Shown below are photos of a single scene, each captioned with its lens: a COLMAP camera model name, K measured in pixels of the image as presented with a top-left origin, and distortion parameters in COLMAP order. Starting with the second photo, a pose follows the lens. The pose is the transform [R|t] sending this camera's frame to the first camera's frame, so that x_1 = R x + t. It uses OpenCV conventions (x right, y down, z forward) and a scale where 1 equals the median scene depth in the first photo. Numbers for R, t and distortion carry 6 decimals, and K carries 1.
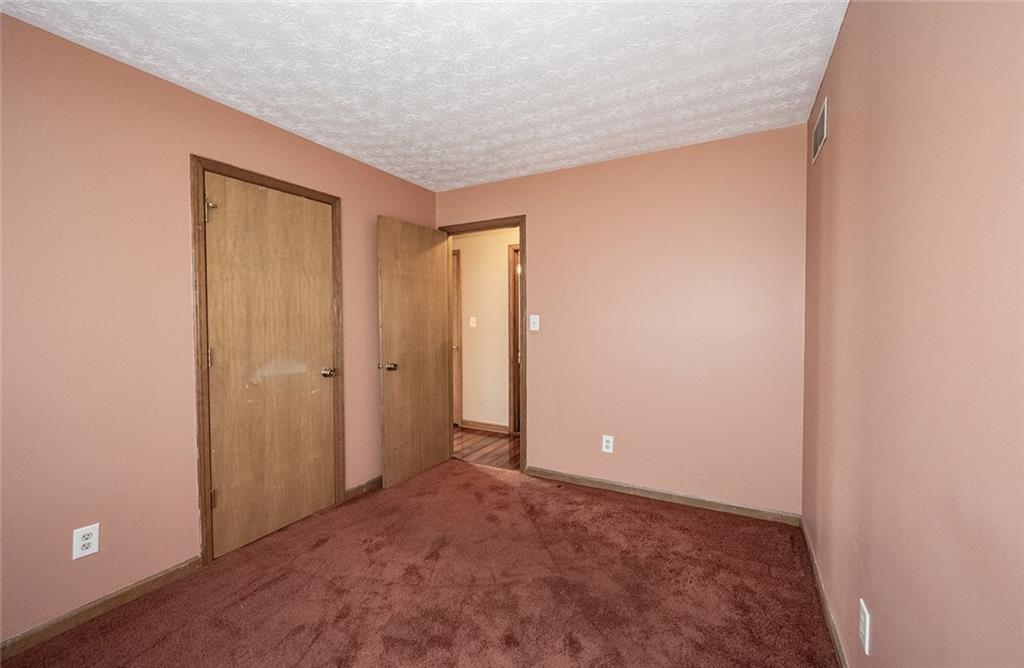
lens RADIAL K [[418.7, 0, 511.6], [0, 418.7, 329.4], [0, 0, 1]] dist [0.000413, -0.000015]
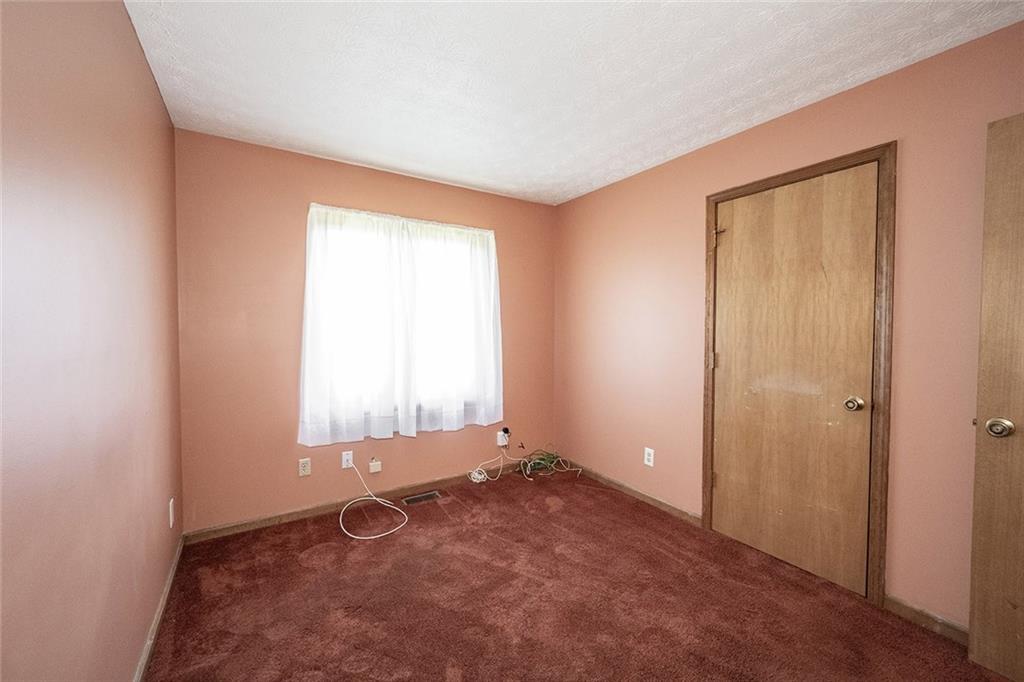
lens RADIAL K [[406.5, 0, 511.6], [0, 406.5, 338.2], [0, 0, 1]] dist [0.001333, 0.000103]
pose [[-0.486076, 0.025884, -0.873533, 0.515948], [-0.022634, 0.998853, 0.042193, -0.028649], [0.873623, 0.040281, -0.484933, 0.951577]]
